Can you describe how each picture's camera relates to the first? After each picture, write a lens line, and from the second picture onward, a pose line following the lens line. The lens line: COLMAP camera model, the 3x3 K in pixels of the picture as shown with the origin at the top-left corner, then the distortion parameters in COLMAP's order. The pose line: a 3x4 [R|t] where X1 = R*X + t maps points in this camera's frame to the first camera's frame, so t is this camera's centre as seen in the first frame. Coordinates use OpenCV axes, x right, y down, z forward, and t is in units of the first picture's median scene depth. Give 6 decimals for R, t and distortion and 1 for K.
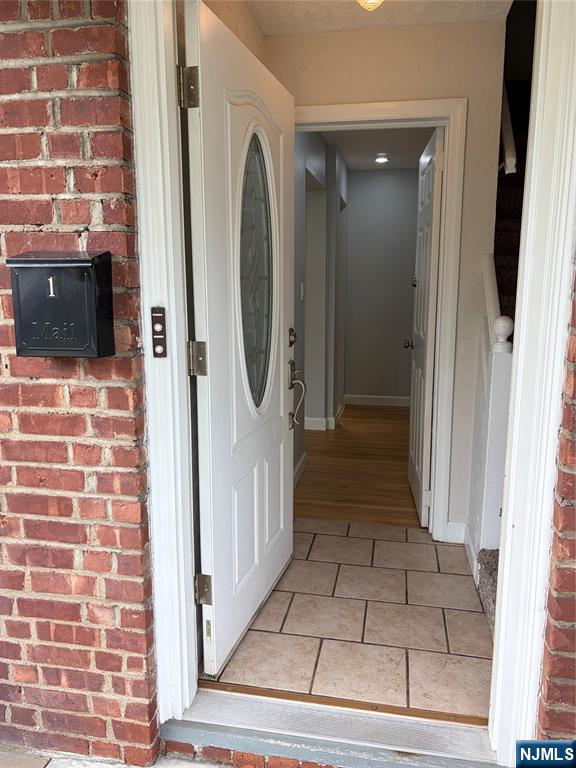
lens RADIAL K [[580.6, 0, 288.0], [0, 580.6, 384.0], [0, 0, 1]] dist [-0.173644, 0.001438]
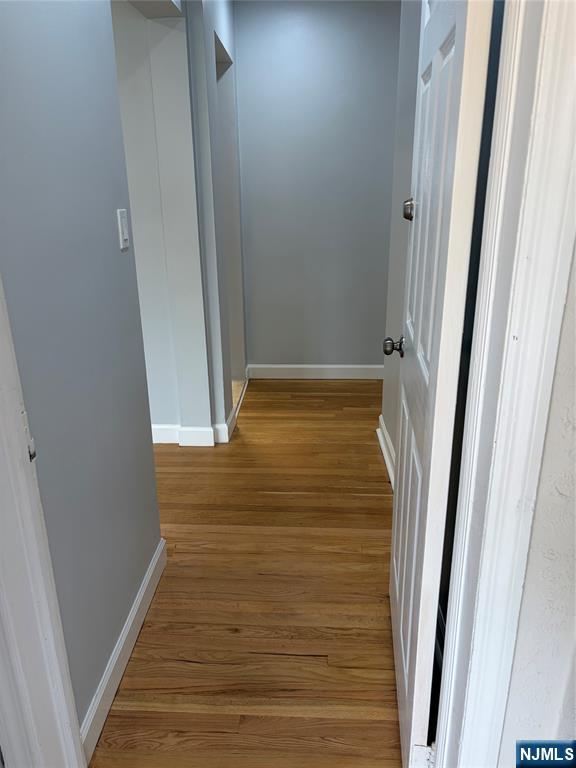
lens RADIAL K [[580.6, 0, 288.0], [0, 580.6, 384.0], [0, 0, 1]] dist [-0.173644, 0.001438]
pose [[0.989590, -0.049042, 0.135305, 0.071067], [0.029353, 0.989165, 0.143847, -0.081187], [-0.140893, -0.138378, 0.980306, 0.441180]]
